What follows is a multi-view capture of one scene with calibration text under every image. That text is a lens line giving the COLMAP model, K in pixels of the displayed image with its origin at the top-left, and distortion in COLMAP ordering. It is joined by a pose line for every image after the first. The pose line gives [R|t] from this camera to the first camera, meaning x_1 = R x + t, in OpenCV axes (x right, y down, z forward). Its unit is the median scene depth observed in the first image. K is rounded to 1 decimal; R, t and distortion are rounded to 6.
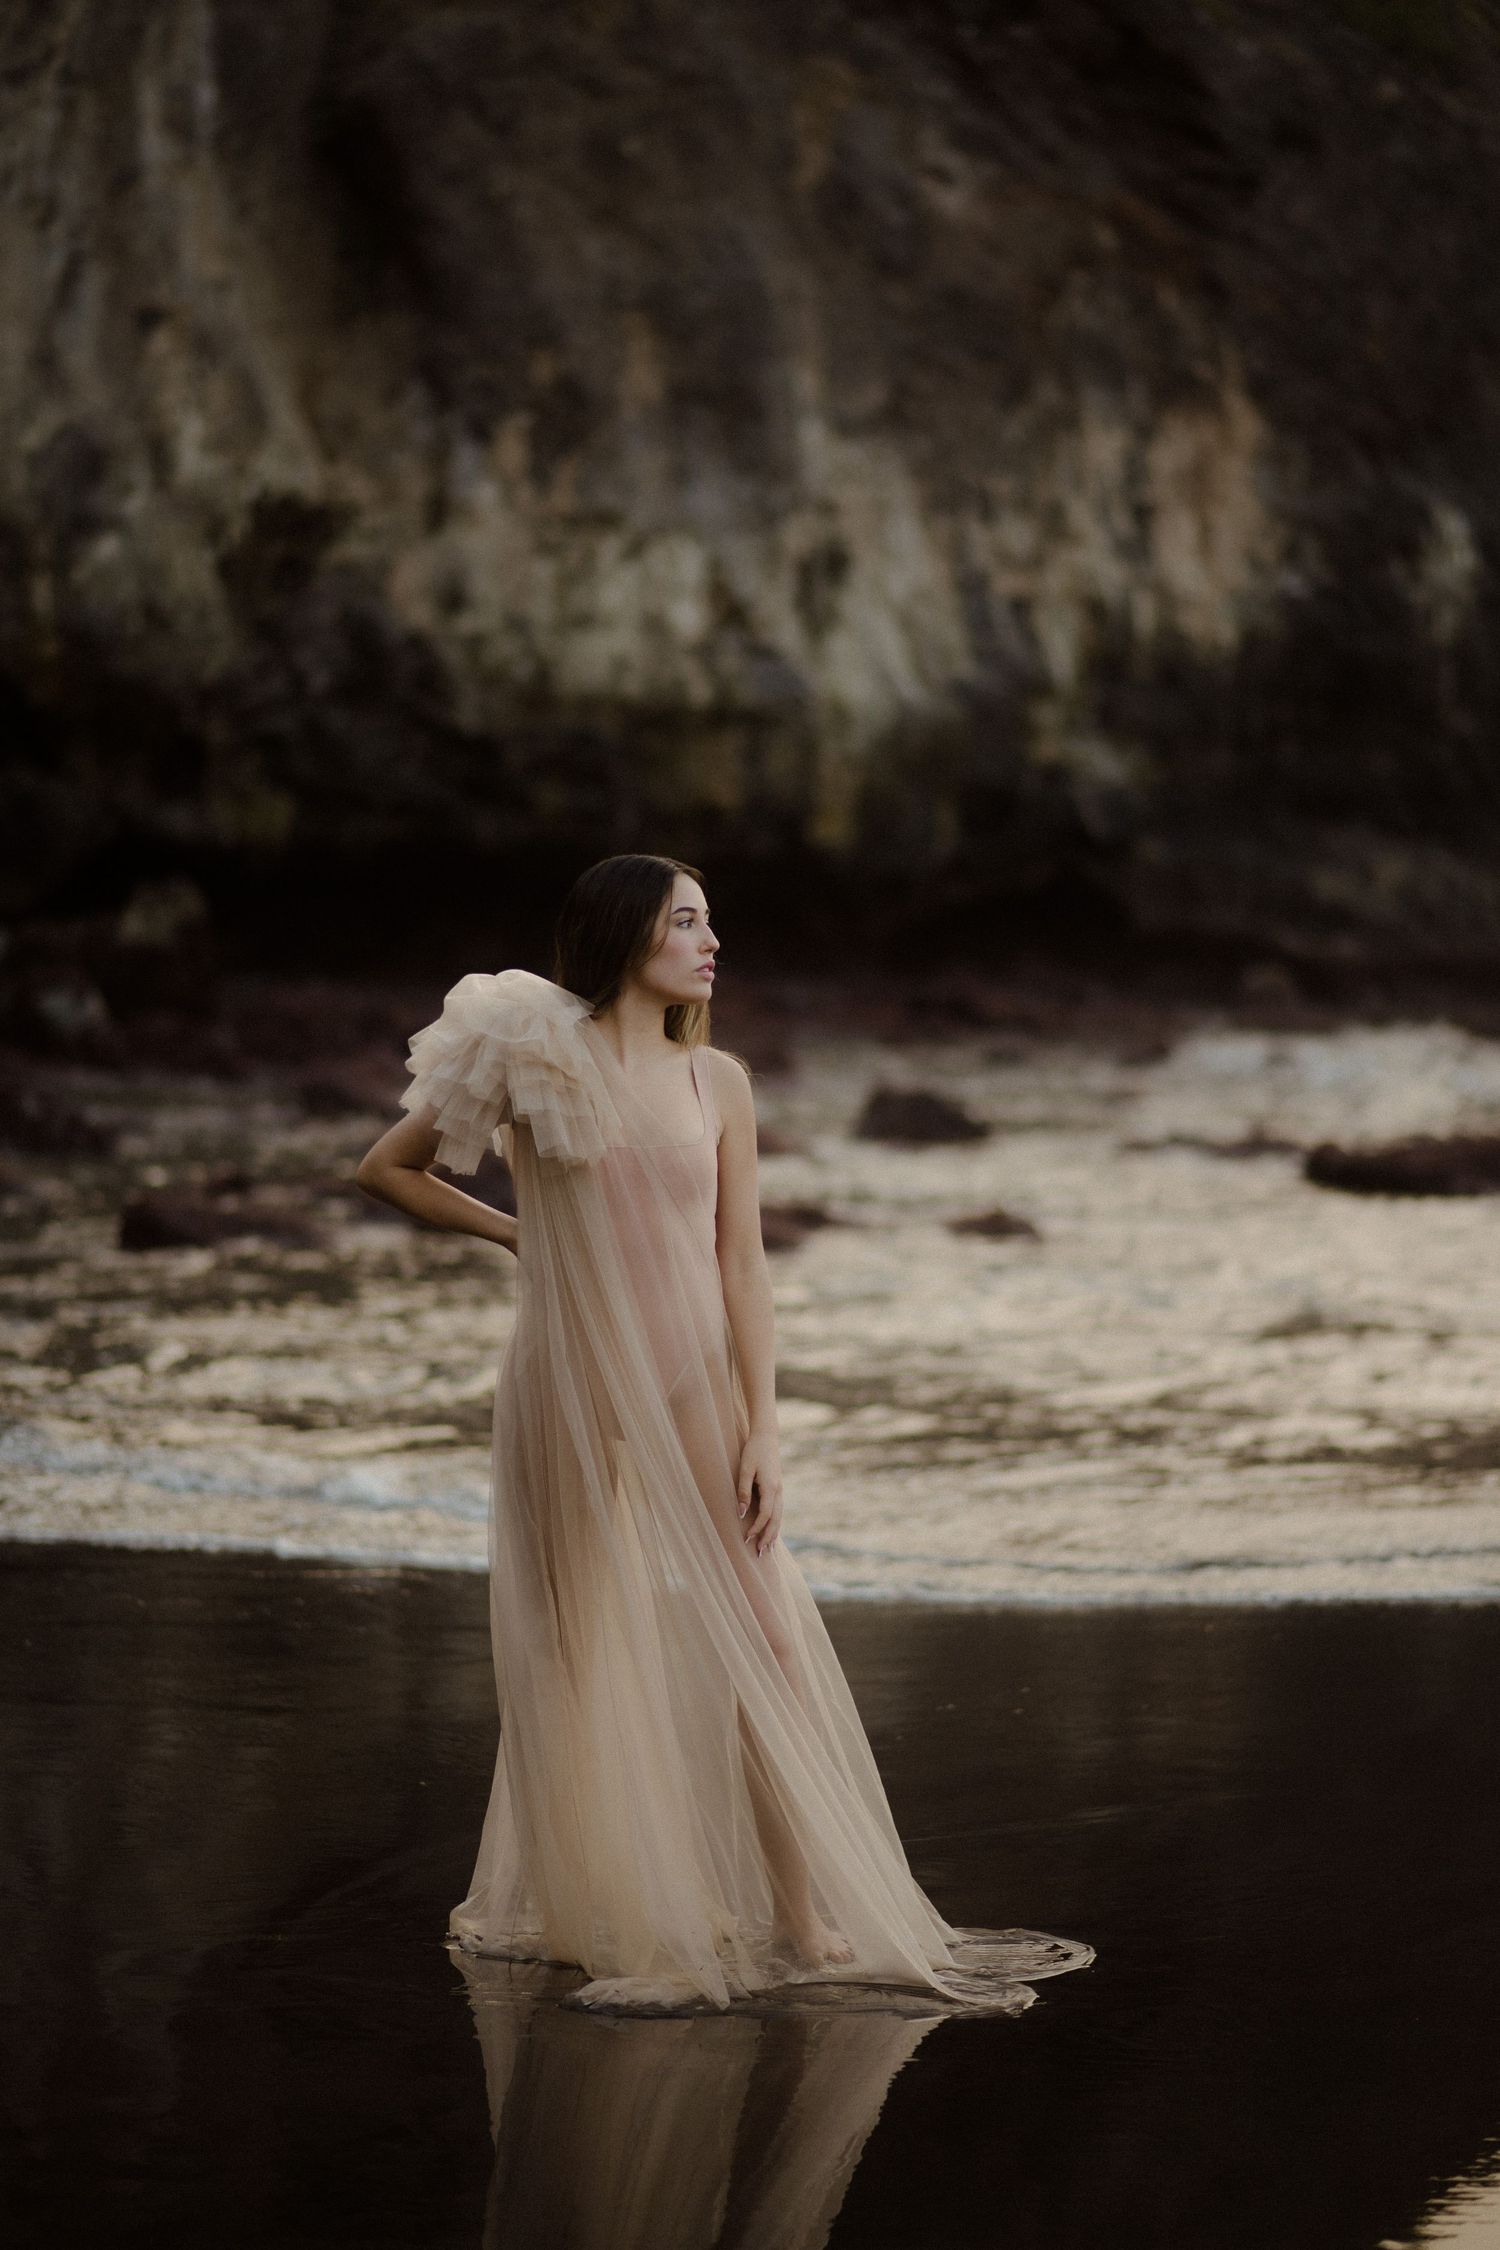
lens RADIAL K [[5519.9, 0, 715.5], [0, 5519.9, 1124.7], [0, 0, 1]] dist [-0.014886, -0.041074]
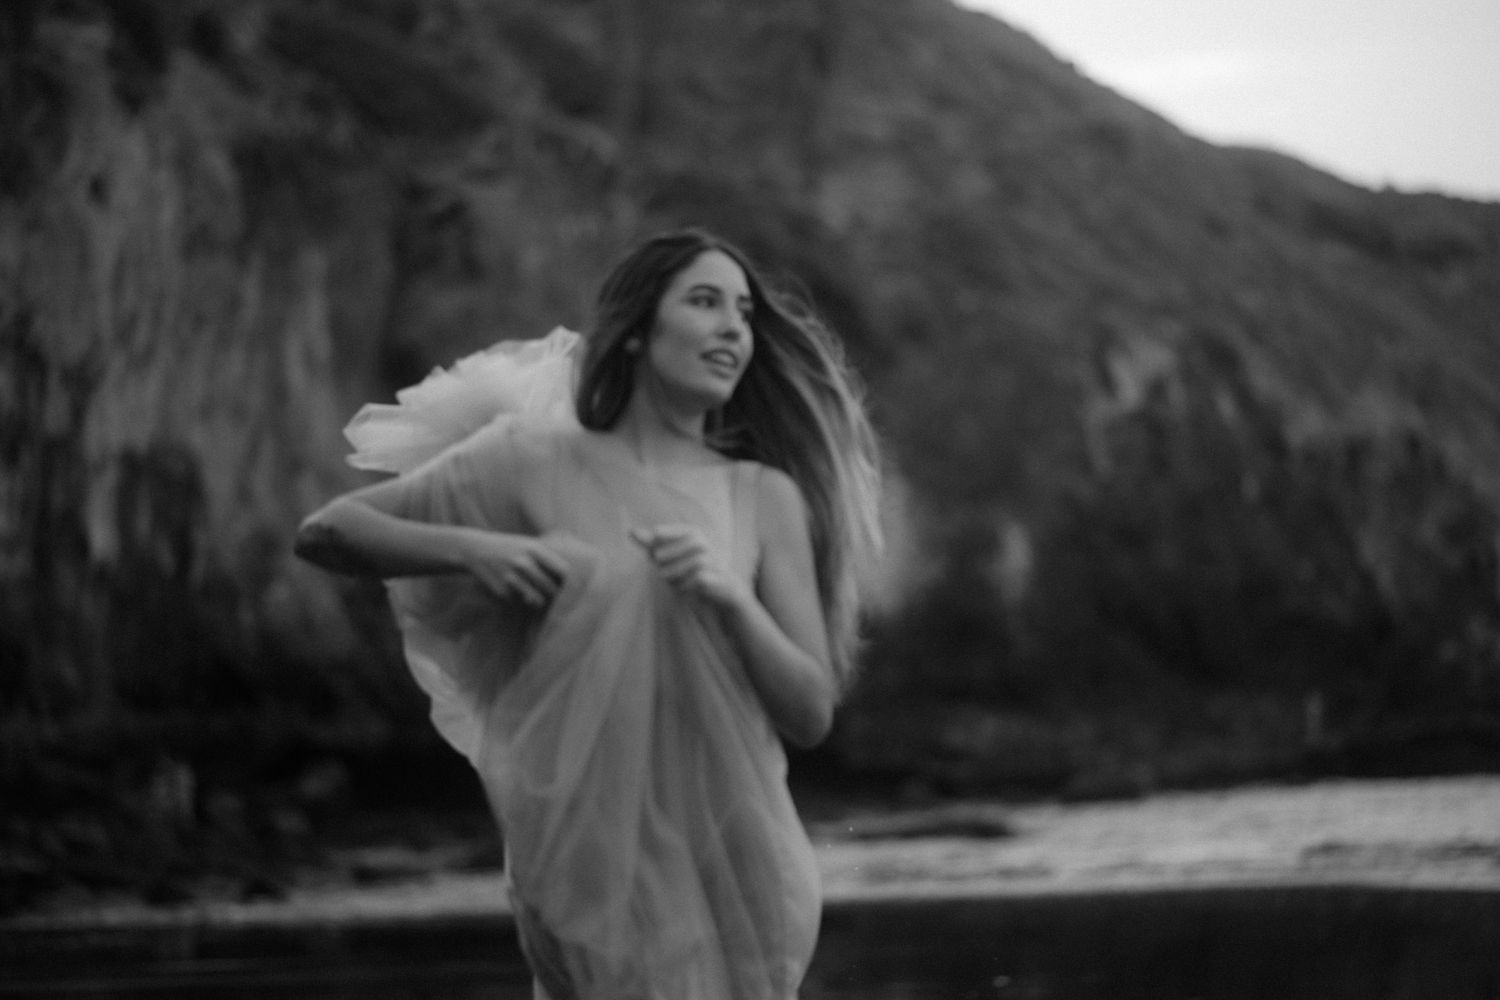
lens RADIAL K [[3600.8, 0, 825.1], [0, 3600.8, 499.2], [0, 0, 1]] dist [0.024988, 0.007888]
pose [[0.997304, -0.050519, 0.053221, 0.010055], [0.056462, 0.991546, -0.116830, 0.017688], [-0.046869, 0.119520, 0.991725, -0.217351]]
